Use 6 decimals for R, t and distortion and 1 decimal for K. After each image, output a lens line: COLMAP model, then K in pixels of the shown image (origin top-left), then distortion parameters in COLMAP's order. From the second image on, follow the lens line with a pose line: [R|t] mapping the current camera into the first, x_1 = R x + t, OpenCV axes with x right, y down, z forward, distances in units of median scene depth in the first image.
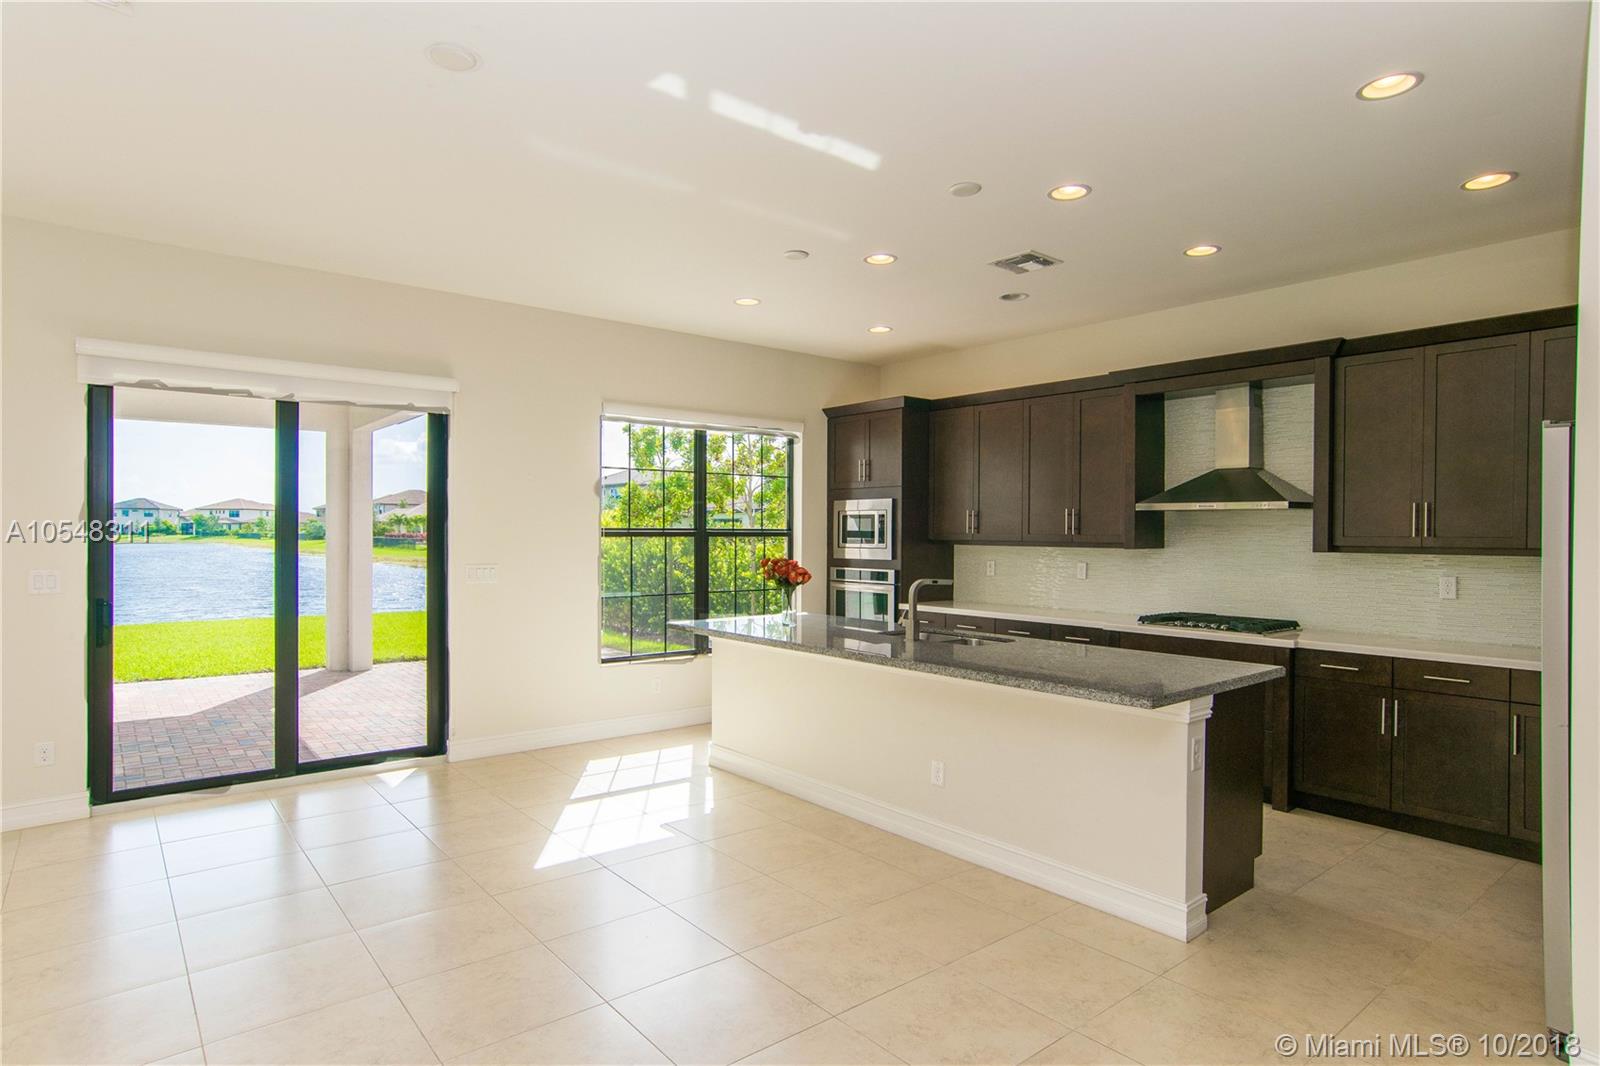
lens RADIAL K [[877.3, 0, 800.0], [0, 877.3, 533.0], [0, 0, 1]] dist [-0.049733, 0.035896]
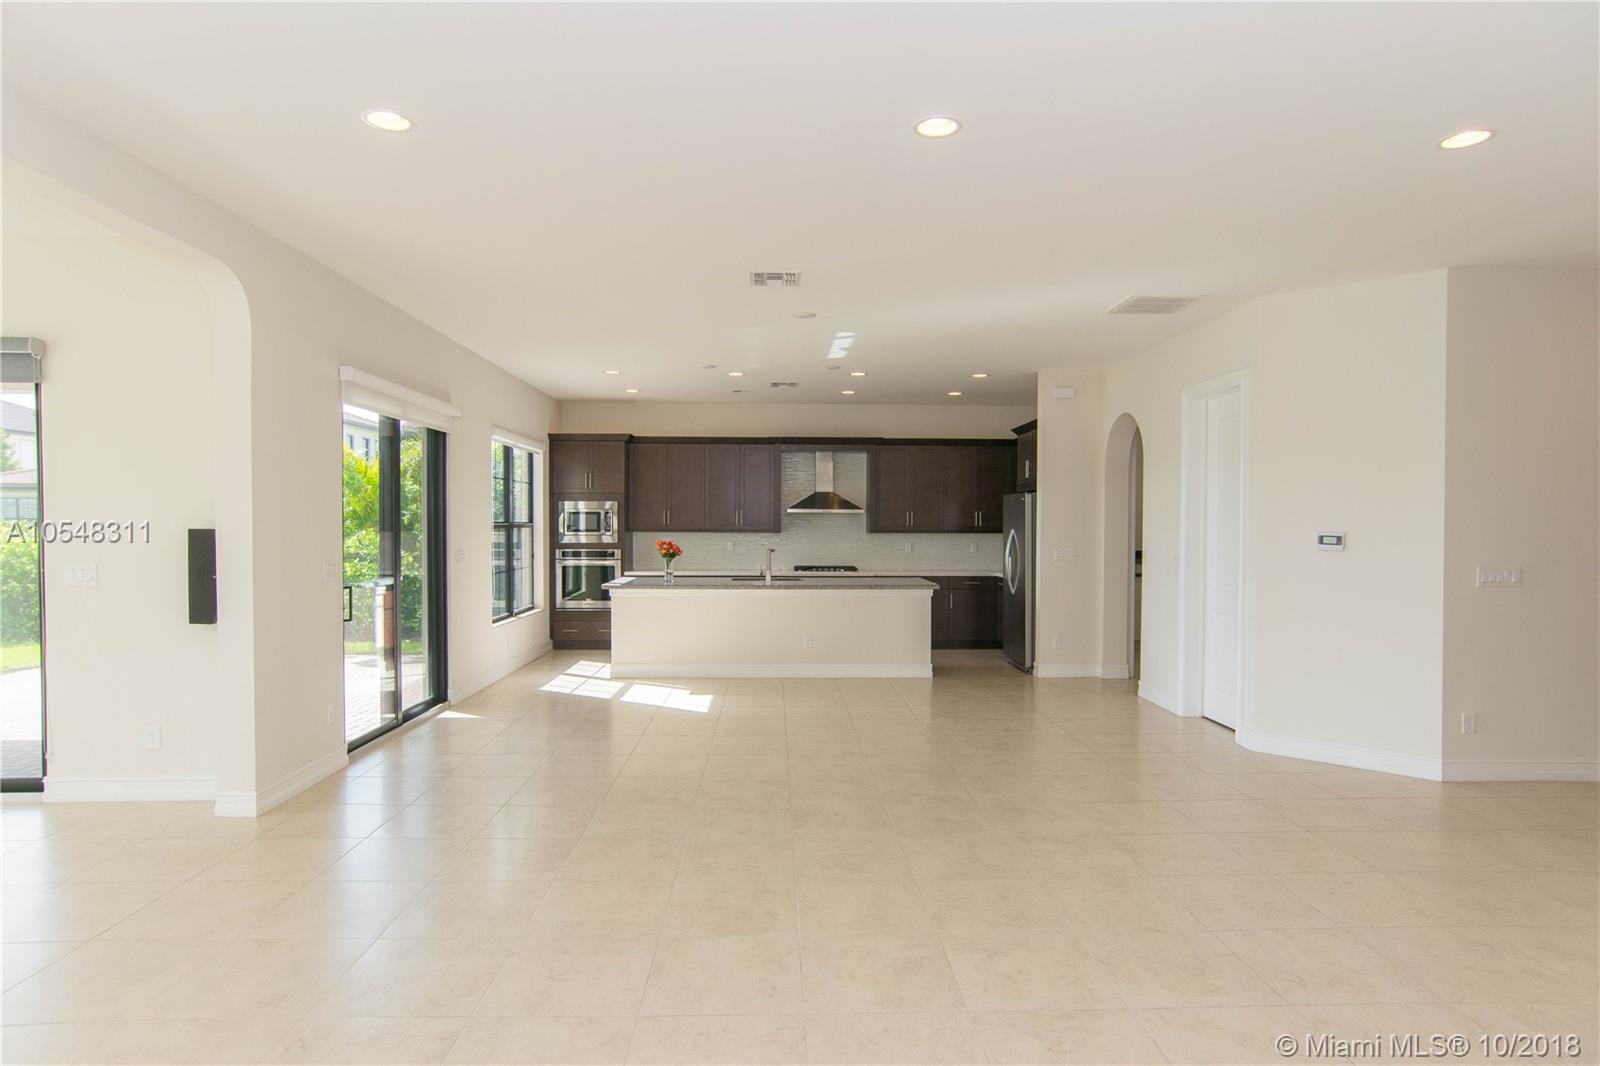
lens RADIAL K [[877.3, 0, 800.0], [0, 877.3, 533.0], [0, 0, 1]] dist [-0.049733, 0.035896]
pose [[0.604509, -0.009104, 0.796546, -1.055837], [-0.000450, 0.999931, 0.011770, -0.004161], [-0.796598, -0.007473, 0.604463, -0.167006]]
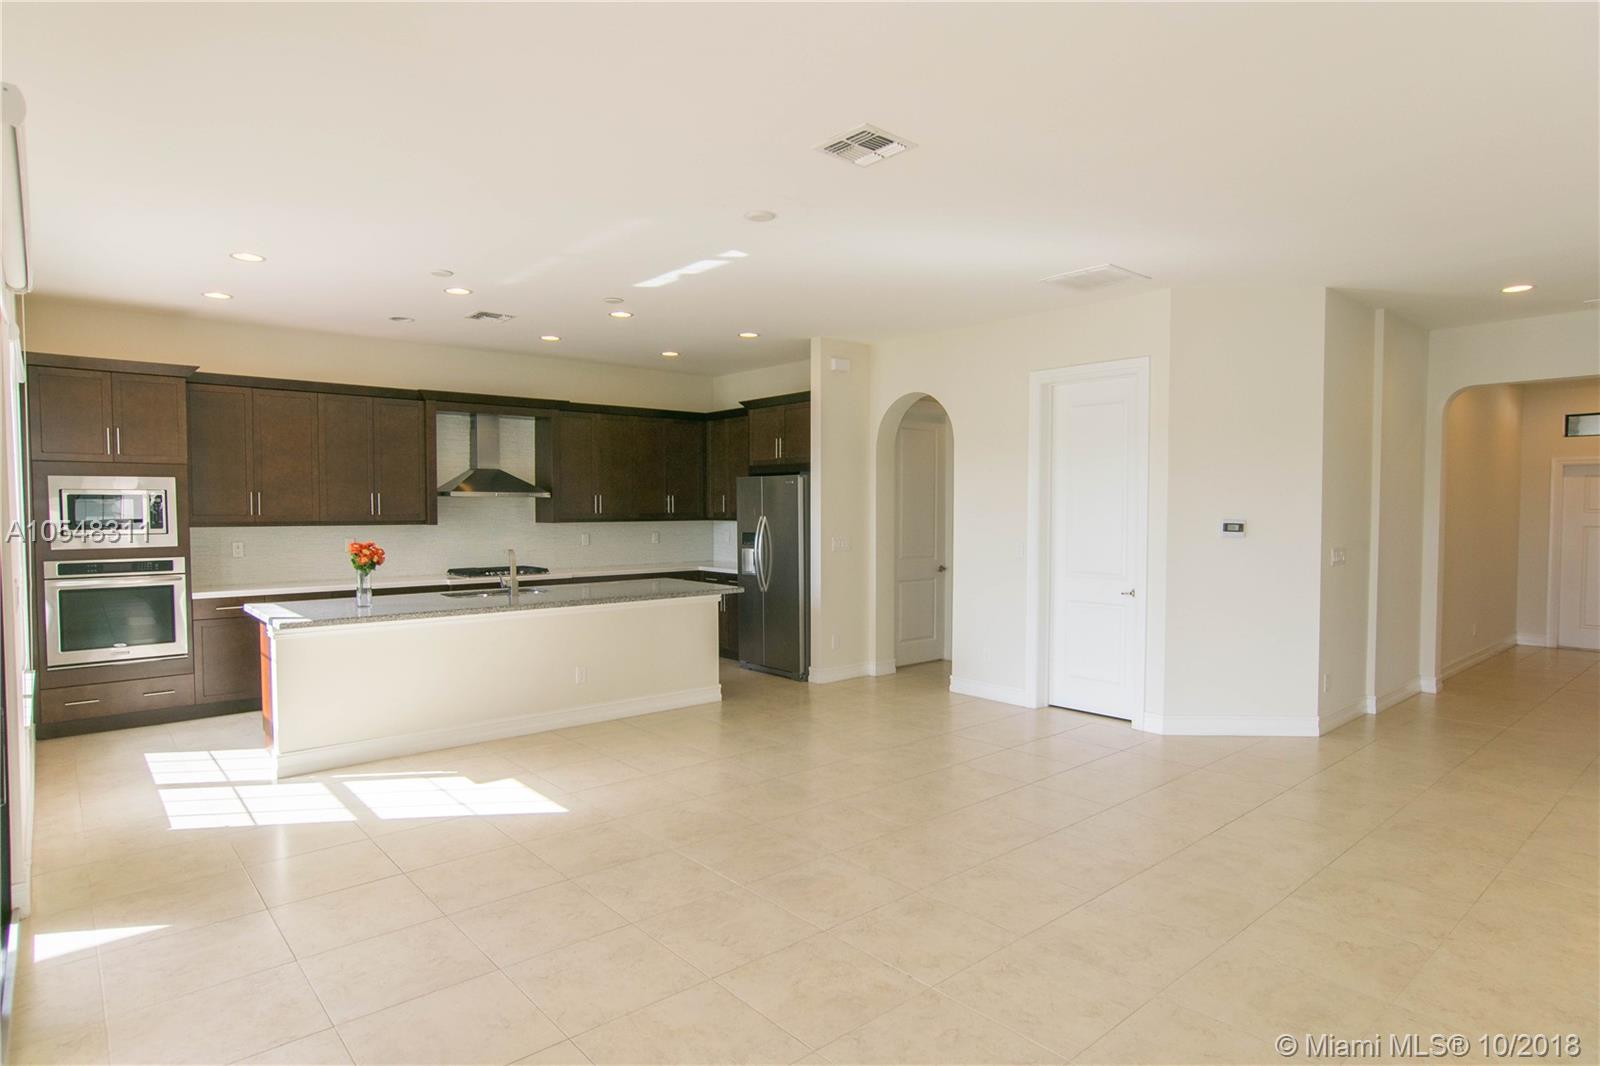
lens RADIAL K [[877.3, 0, 800.0], [0, 877.3, 533.0], [0, 0, 1]] dist [-0.049733, 0.035896]
pose [[-0.031146, -0.035443, 0.998886, -0.945627], [0.001805, 0.999367, 0.035516, -0.015534], [-0.999513, 0.002909, -0.031062, 0.468845]]
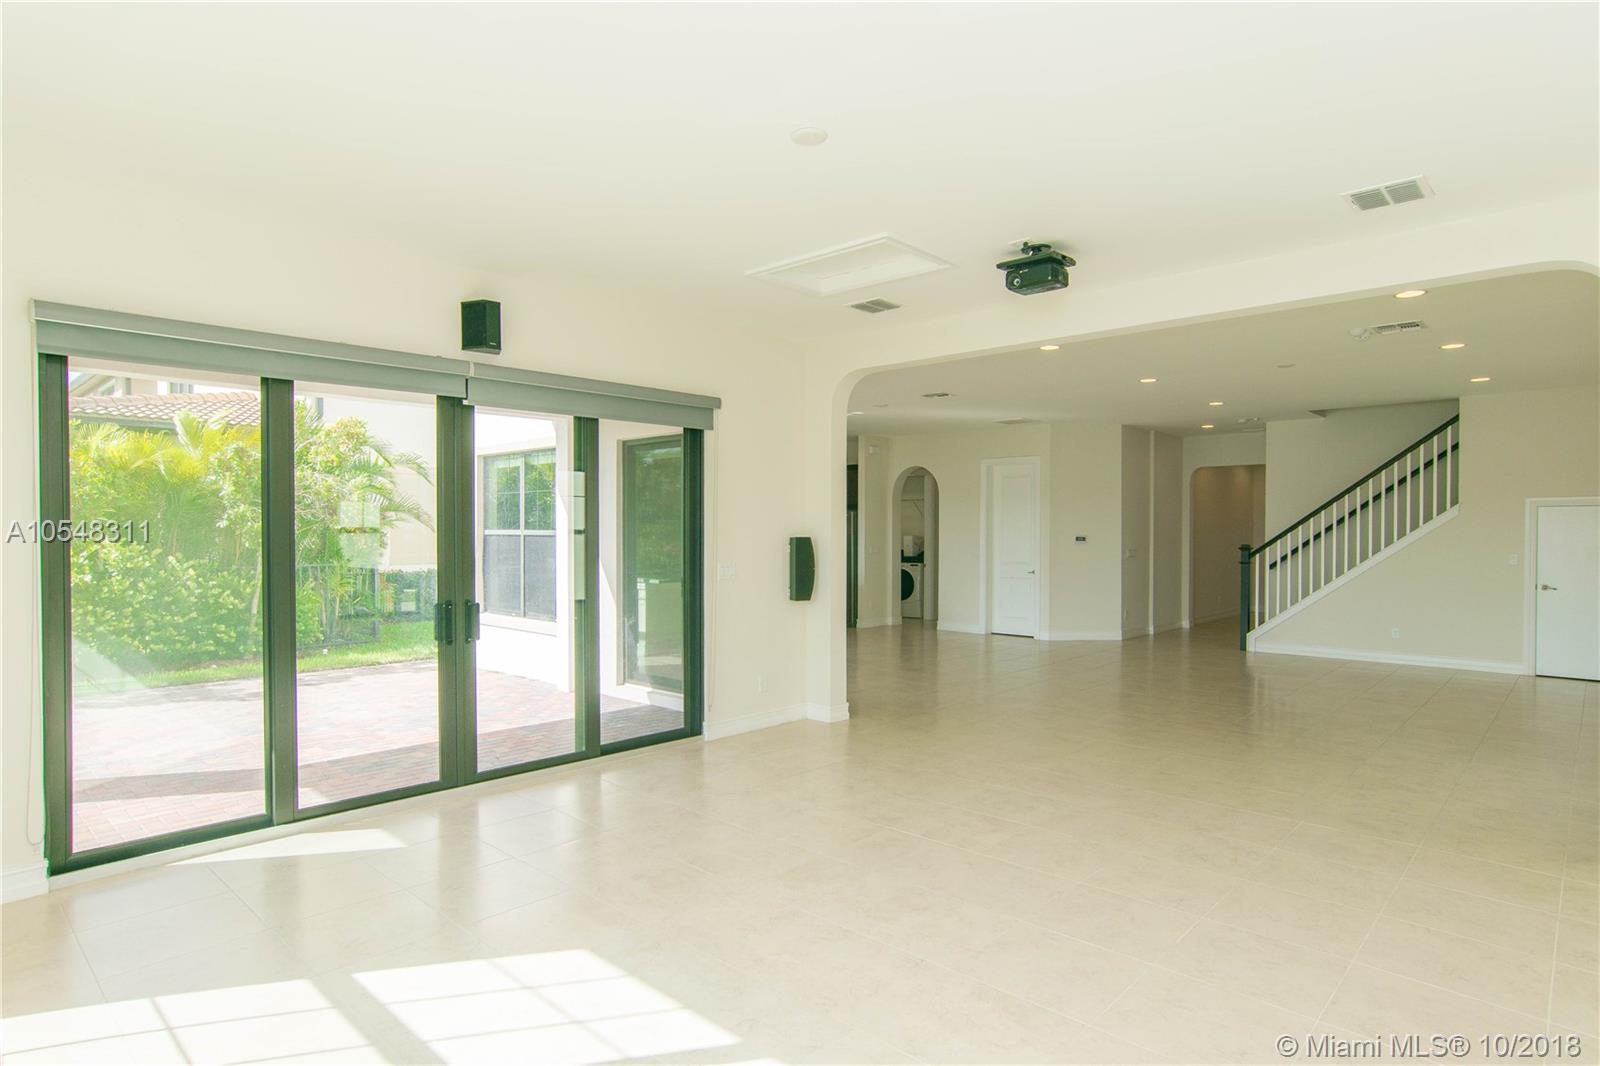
lens RADIAL K [[877.3, 0, 800.0], [0, 877.3, 533.0], [0, 0, 1]] dist [-0.049733, 0.035896]
pose [[-0.143662, -0.006830, 0.989603, -1.933748], [-0.000182, 0.999976, 0.006876, -0.013860], [-0.989627, 0.000807, -0.143660, 0.903452]]
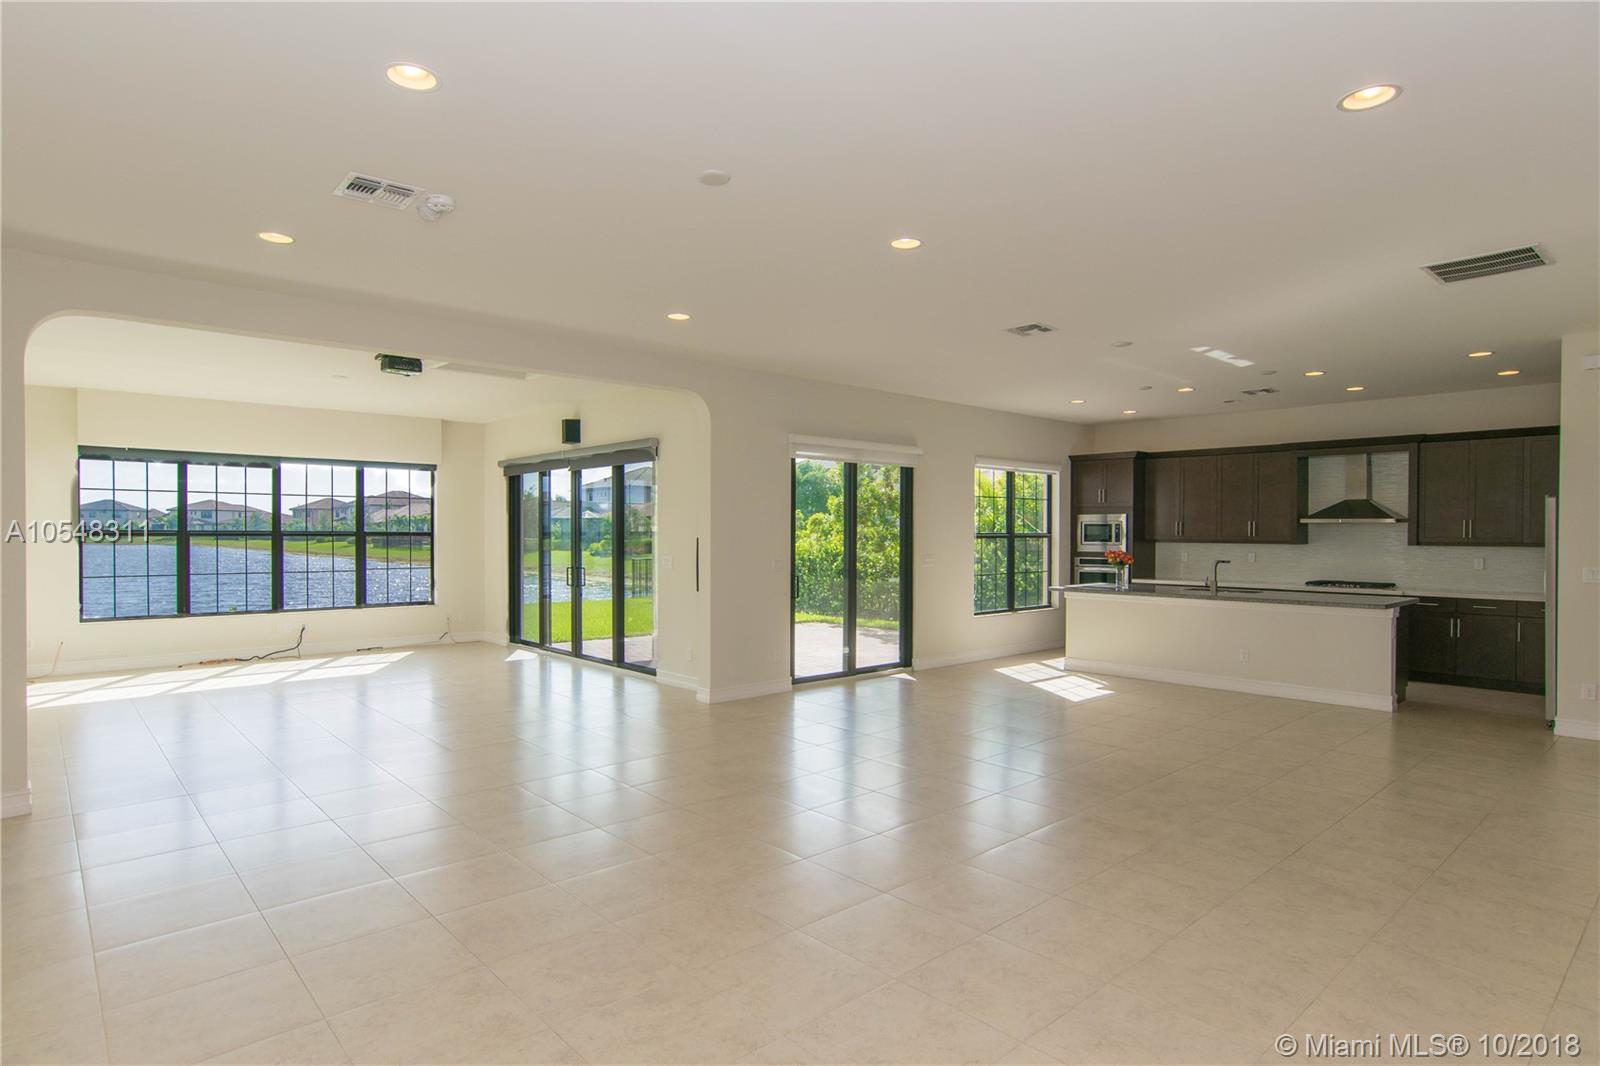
lens RADIAL K [[853.8, 0, 803.2], [0, 853.8, 539.1], [0, 0, 1]] dist [-0.028873, 0.001672]
pose [[0.998689, -0.003272, 0.051092, -0.675570], [0.002850, 0.999961, 0.008314, -0.009648], [-0.051117, -0.008158, 0.998659, -0.631370]]
